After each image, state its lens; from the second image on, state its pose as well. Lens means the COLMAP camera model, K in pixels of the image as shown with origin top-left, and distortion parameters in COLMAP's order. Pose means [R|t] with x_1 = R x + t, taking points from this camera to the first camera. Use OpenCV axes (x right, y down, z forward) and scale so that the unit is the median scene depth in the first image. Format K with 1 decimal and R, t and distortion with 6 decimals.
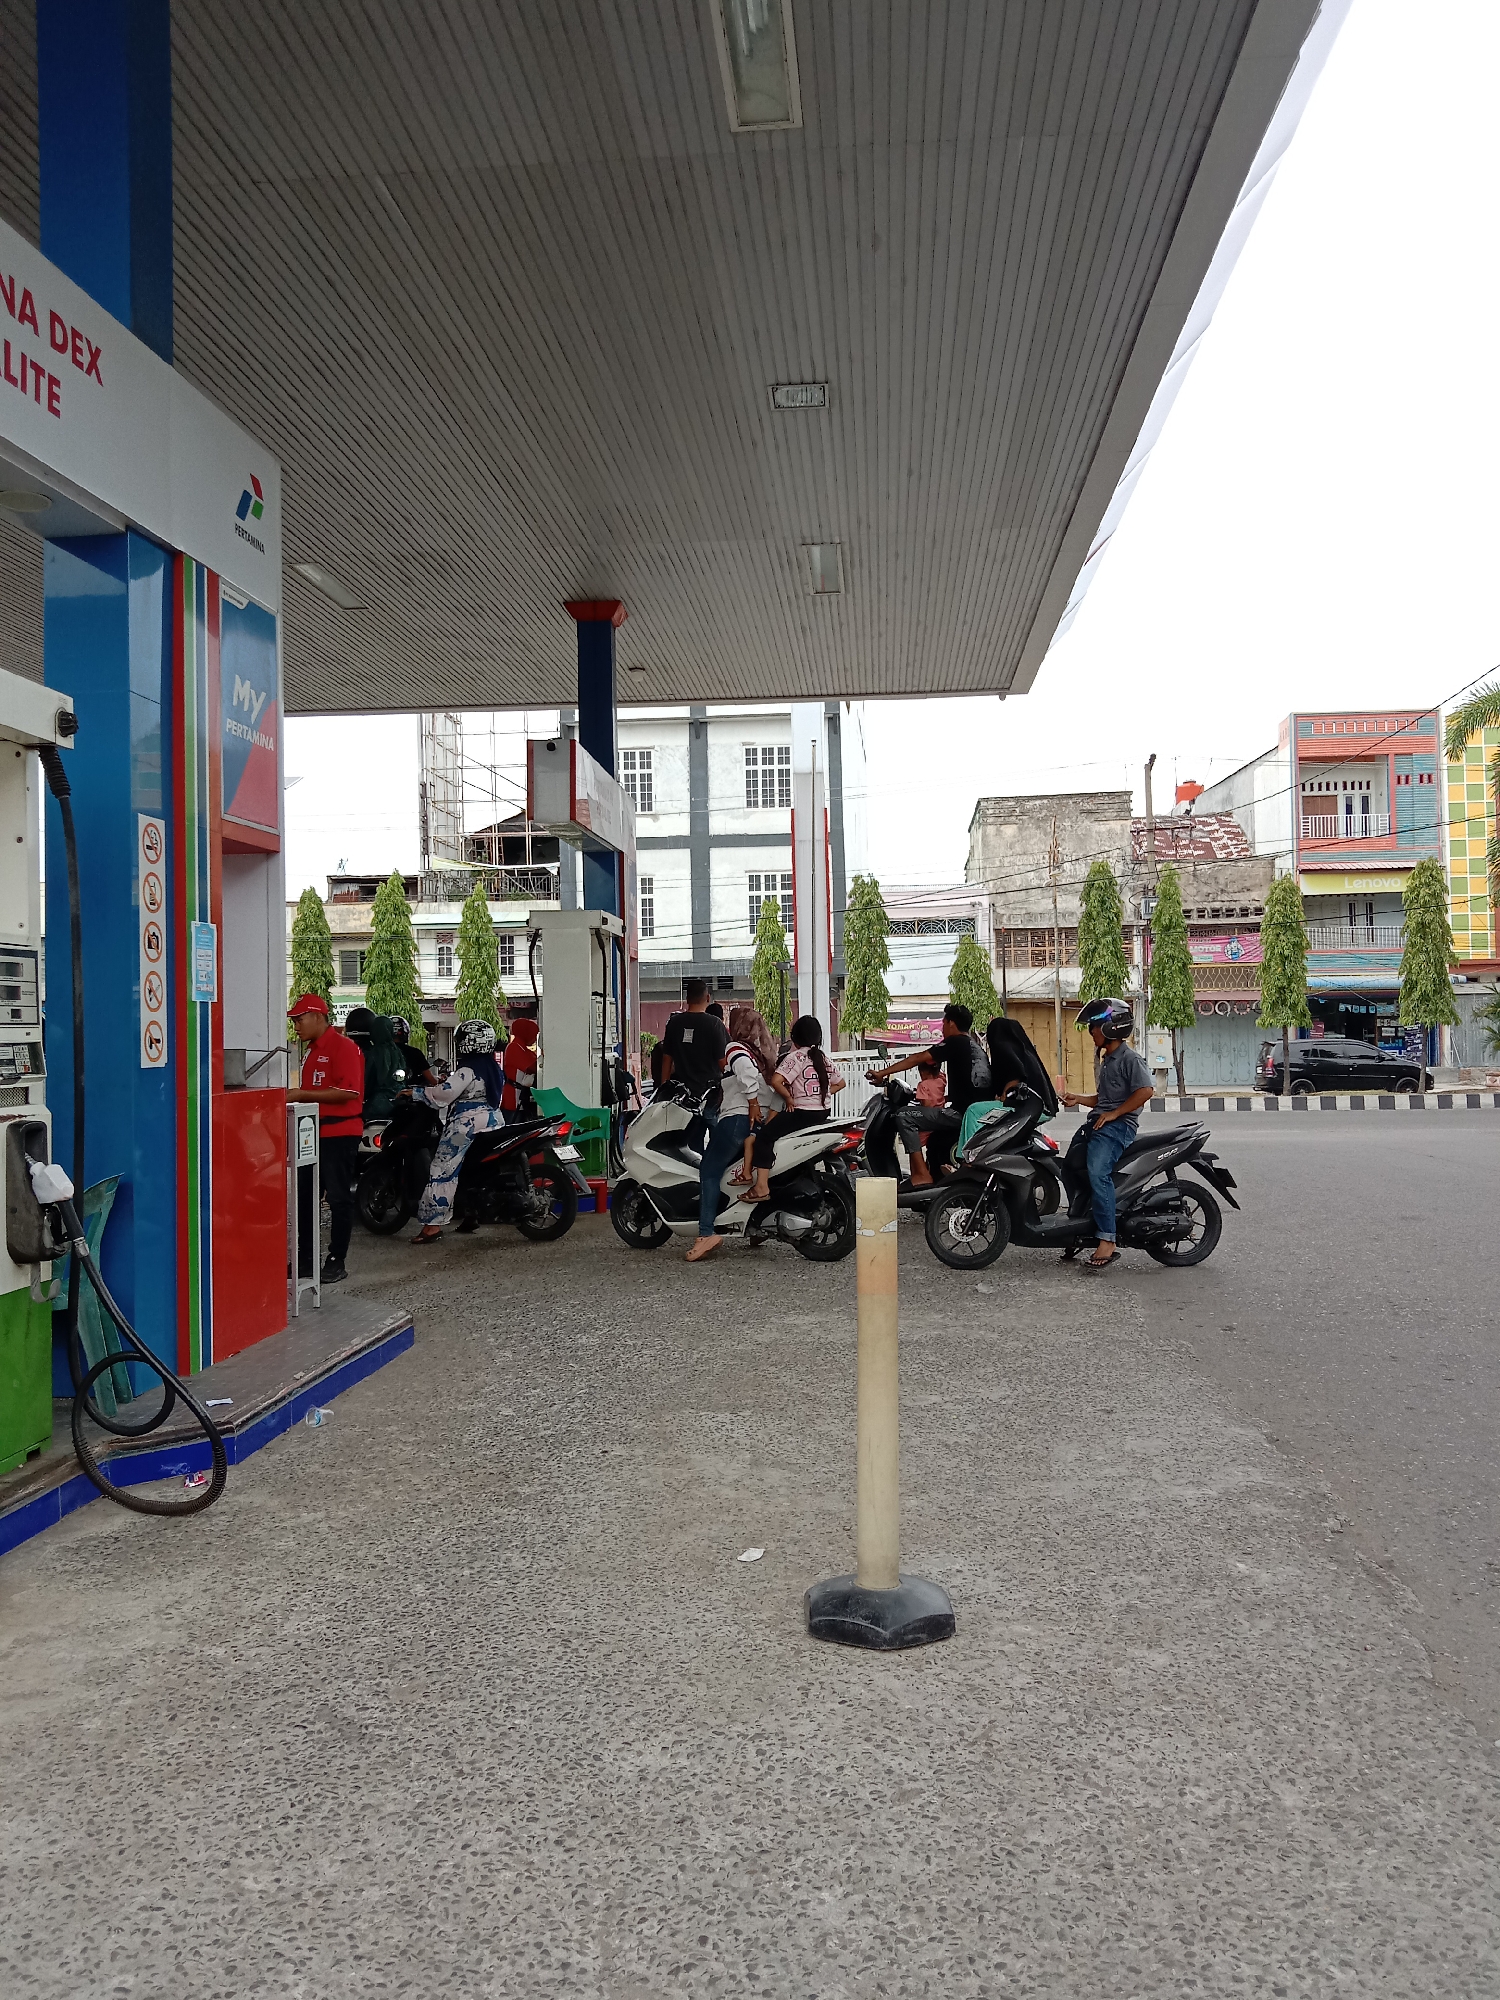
lens RADIAL K [[1643.8, 0, 755.3], [0, 1643.8, 958.0], [0, 0, 1]] dist [-0.105476, 0.107568]
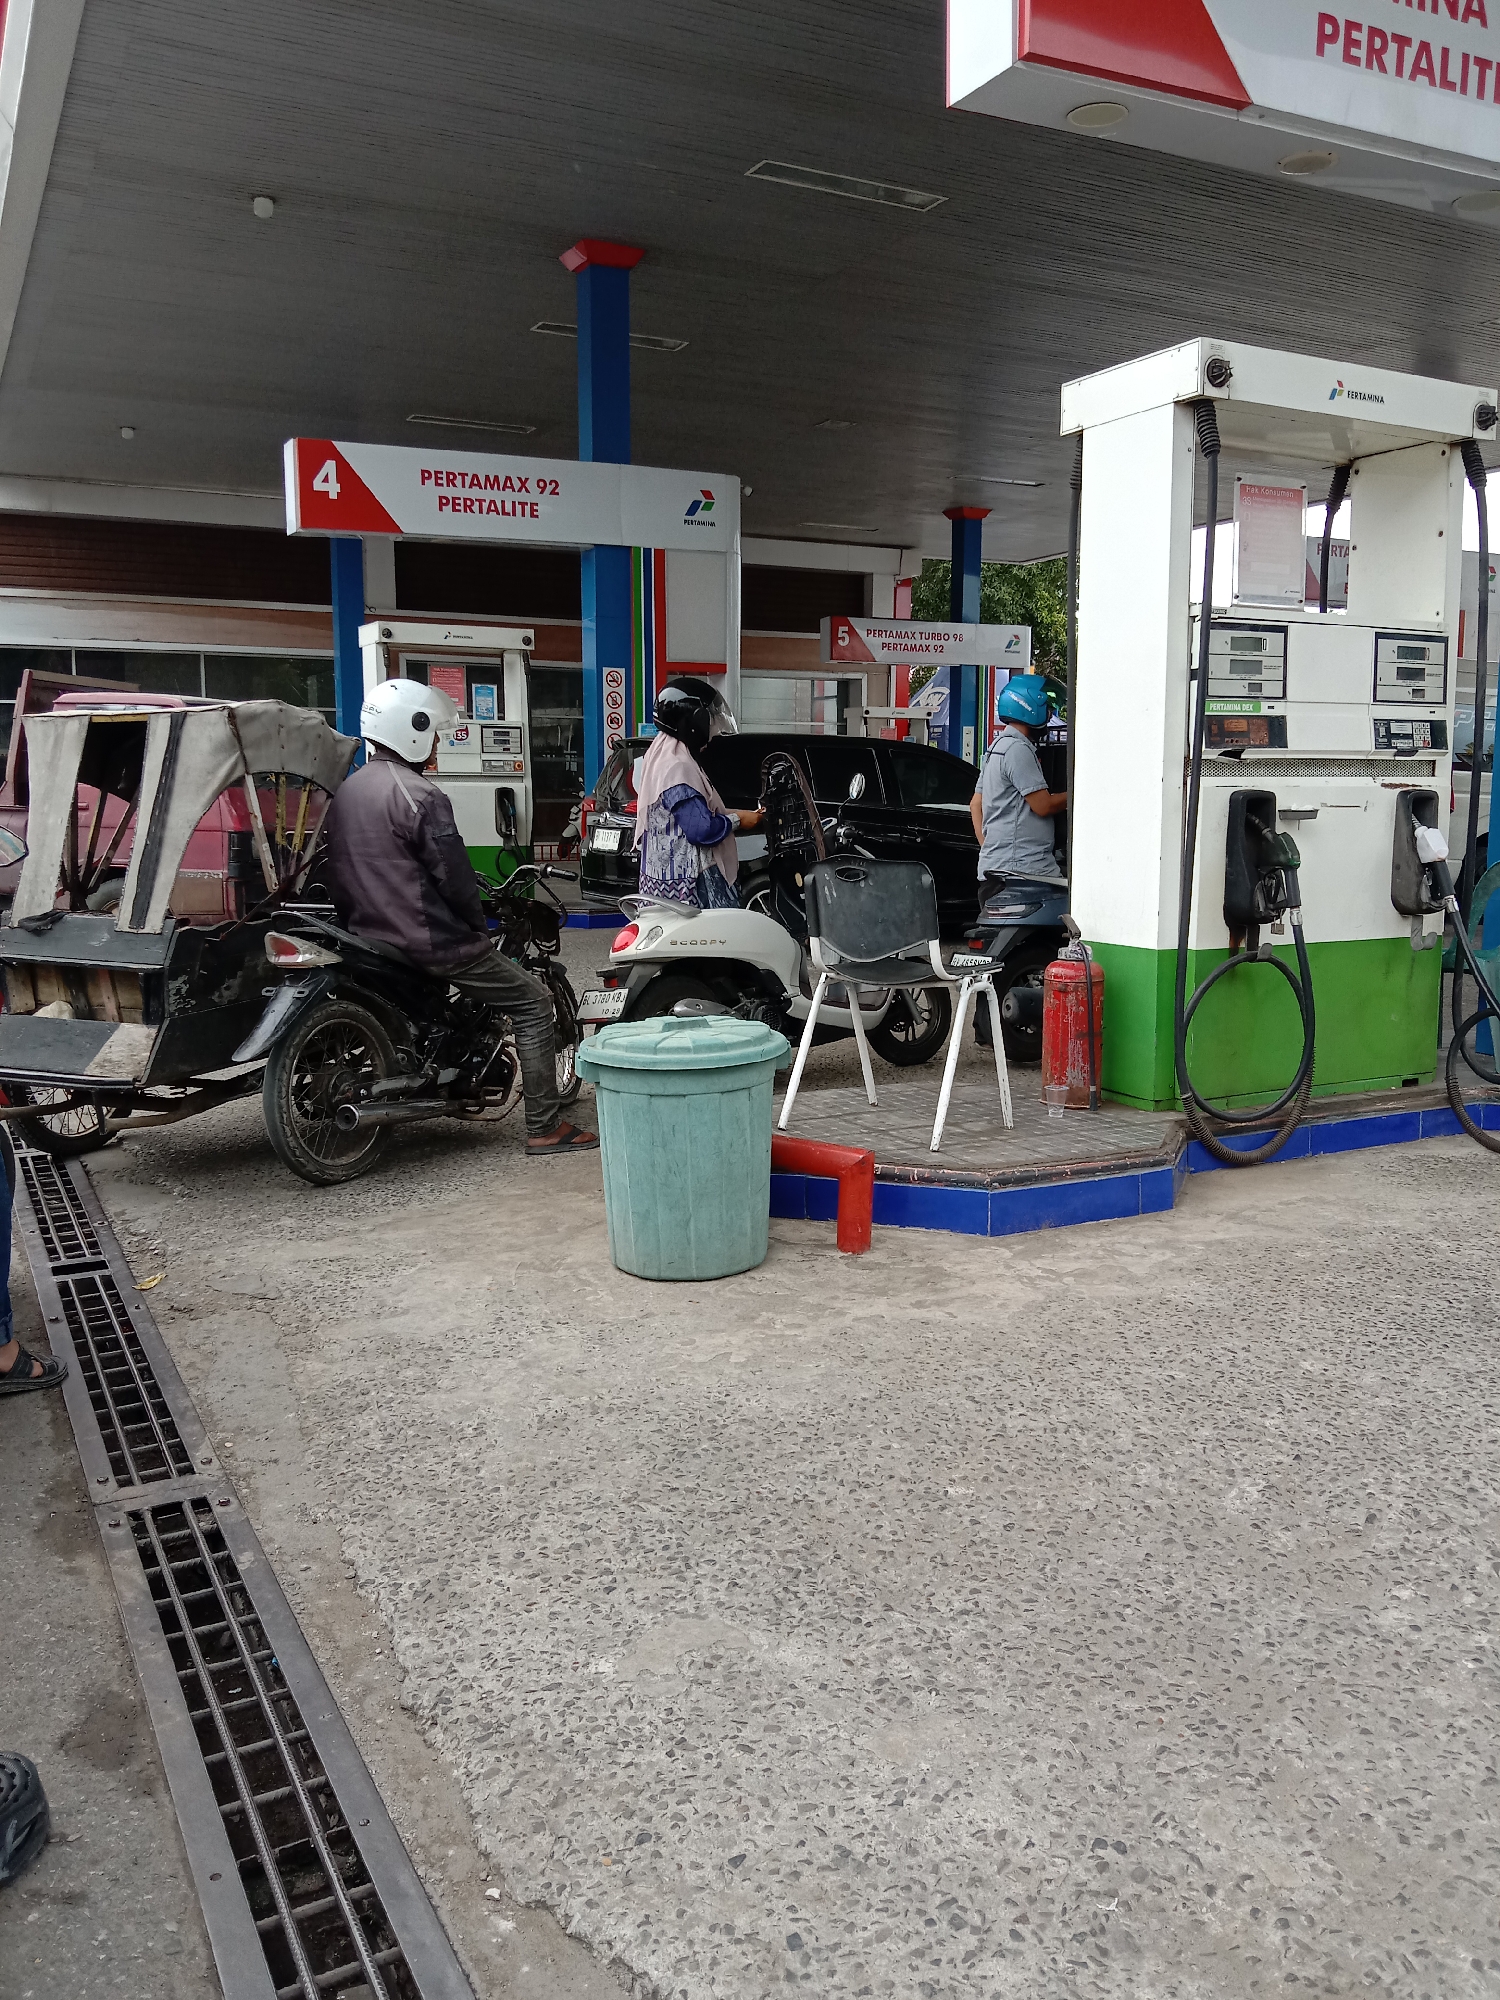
lens RADIAL K [[1633.2, 0, 749.4], [0, 1633.2, 971.2], [0, 0, 1]] dist [-0.007439, -0.016163]
pose [[0.524016, 0.117356, -0.843585, 0.364004], [0.022084, 0.988257, 0.151200, 0.058409], [0.851422, -0.097861, 0.515270, 0.011340]]
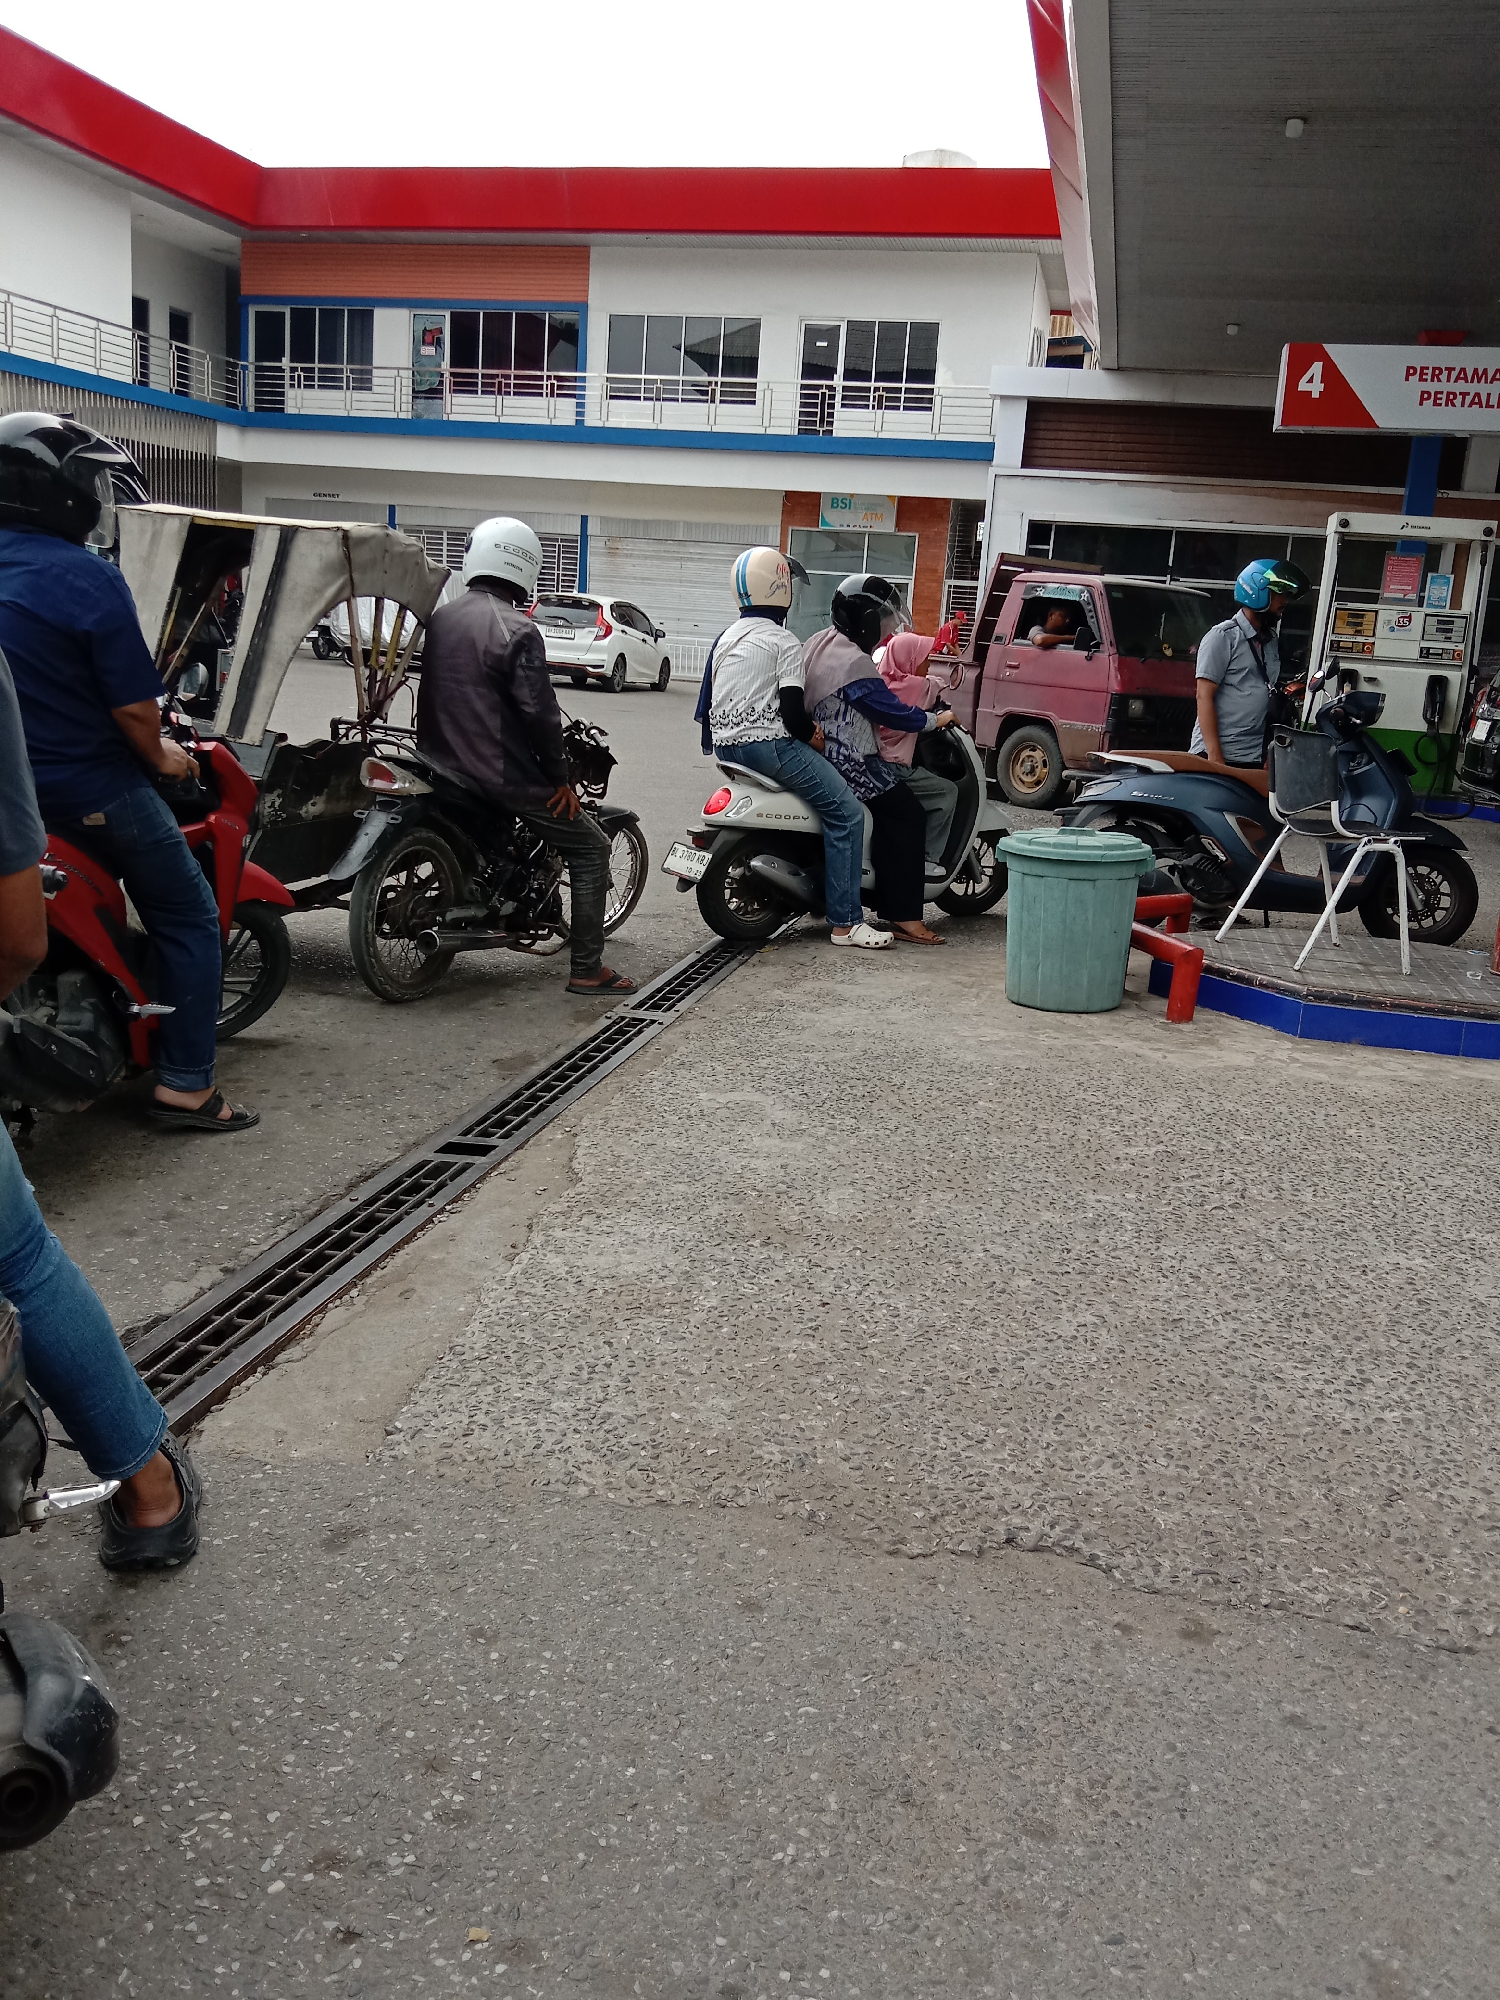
lens RADIAL K [[1591.1, 0, 750.0], [0, 1591.1, 1000.0], [0, 0, 1]] dist [0.041380, -0.099205]
pose [[-0.147243, 0.238769, -0.959848, 0.984519], [-0.018725, 0.969579, 0.244062, 0.044849], [0.988923, 0.053909, -0.138293, 0.456051]]
